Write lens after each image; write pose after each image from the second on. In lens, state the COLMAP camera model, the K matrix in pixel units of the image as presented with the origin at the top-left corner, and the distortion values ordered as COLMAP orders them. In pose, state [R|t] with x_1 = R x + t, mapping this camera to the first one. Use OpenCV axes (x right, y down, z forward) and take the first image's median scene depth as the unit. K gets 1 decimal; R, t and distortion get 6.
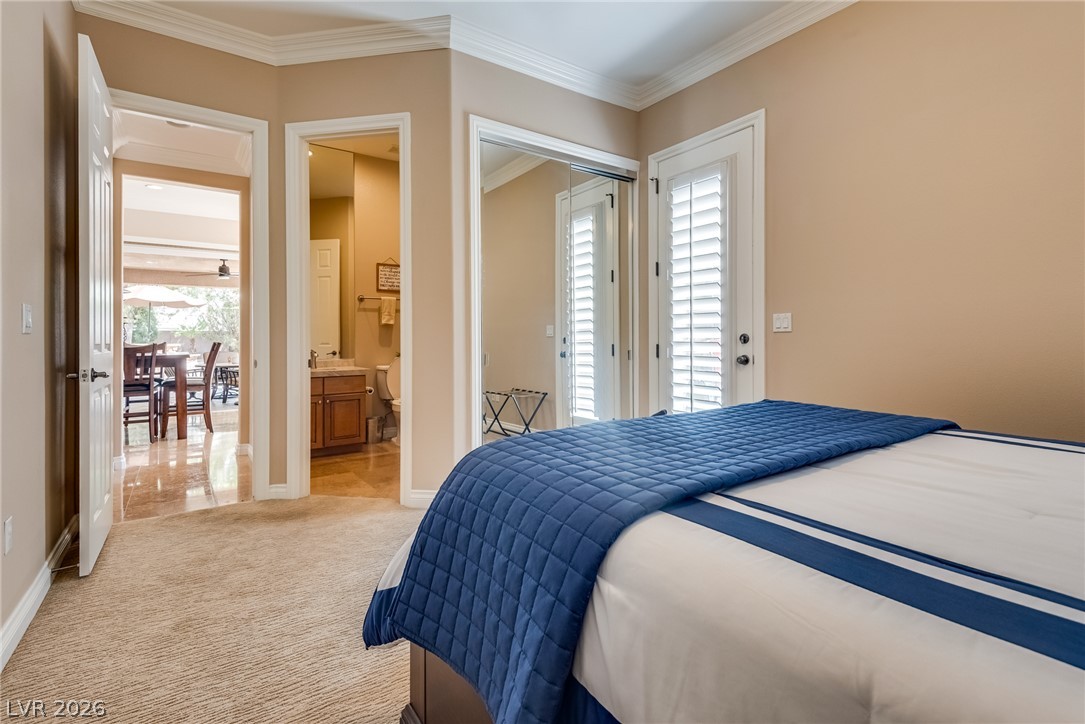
lens RADIAL K [[504.0, 0, 542.5], [0, 504.0, 362.0], [0, 0, 1]] dist [0.000491, 0.000043]
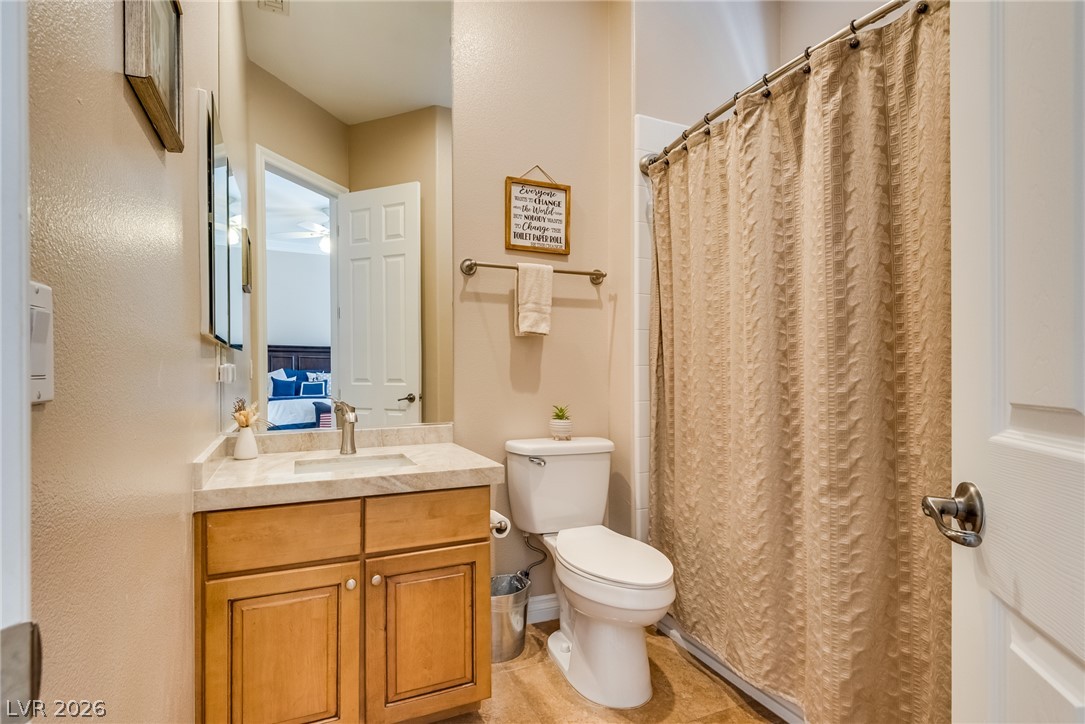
lens RADIAL K [[504.0, 0, 542.5], [0, 504.0, 362.0], [0, 0, 1]] dist [0.000491, 0.000043]
pose [[0.987082, -0.022110, -0.158685, -0.239698], [0.015080, 0.998856, -0.045372, -0.035257], [0.159507, 0.042393, 0.986286, 0.619792]]
